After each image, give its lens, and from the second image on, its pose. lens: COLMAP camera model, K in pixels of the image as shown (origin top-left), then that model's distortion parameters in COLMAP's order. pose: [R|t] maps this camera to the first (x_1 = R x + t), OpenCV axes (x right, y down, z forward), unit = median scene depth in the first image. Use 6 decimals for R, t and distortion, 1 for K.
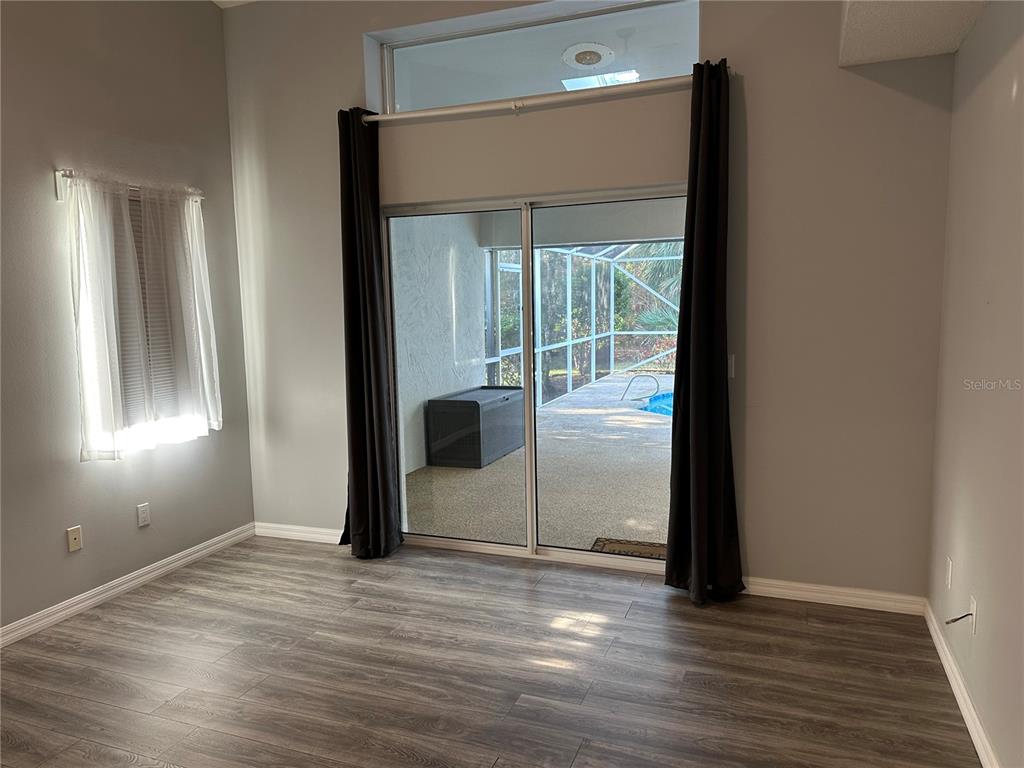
lens RADIAL K [[727.5, 0, 511.5], [0, 727.5, 386.1], [0, 0, 1]] dist [0.077382, -0.057178]
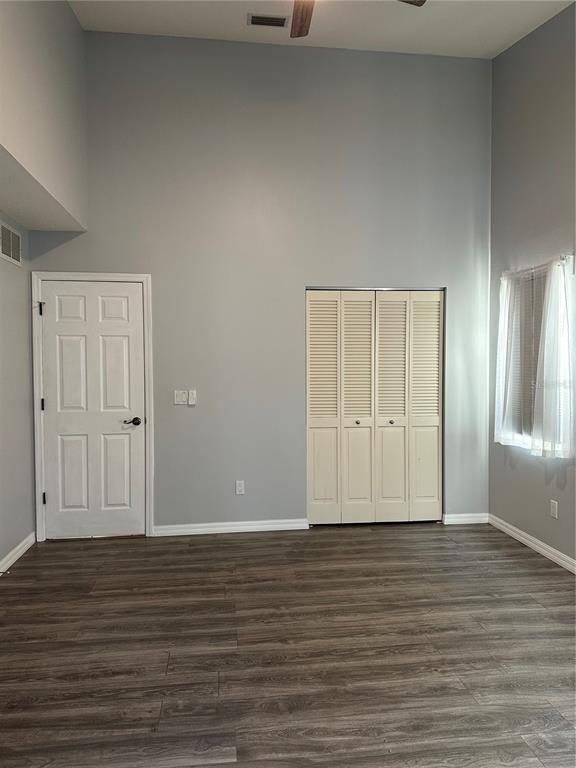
lens RADIAL K [[545.6, 0, 287.6], [0, 545.6, 381.4], [0, 0, 1]] dist [0.077382, -0.057178]
pose [[-0.881136, 0.039955, -0.471173, 0.282218], [-0.032573, 0.988928, 0.144775, -0.174664], [0.471740, 0.142914, -0.870079, 1.633405]]
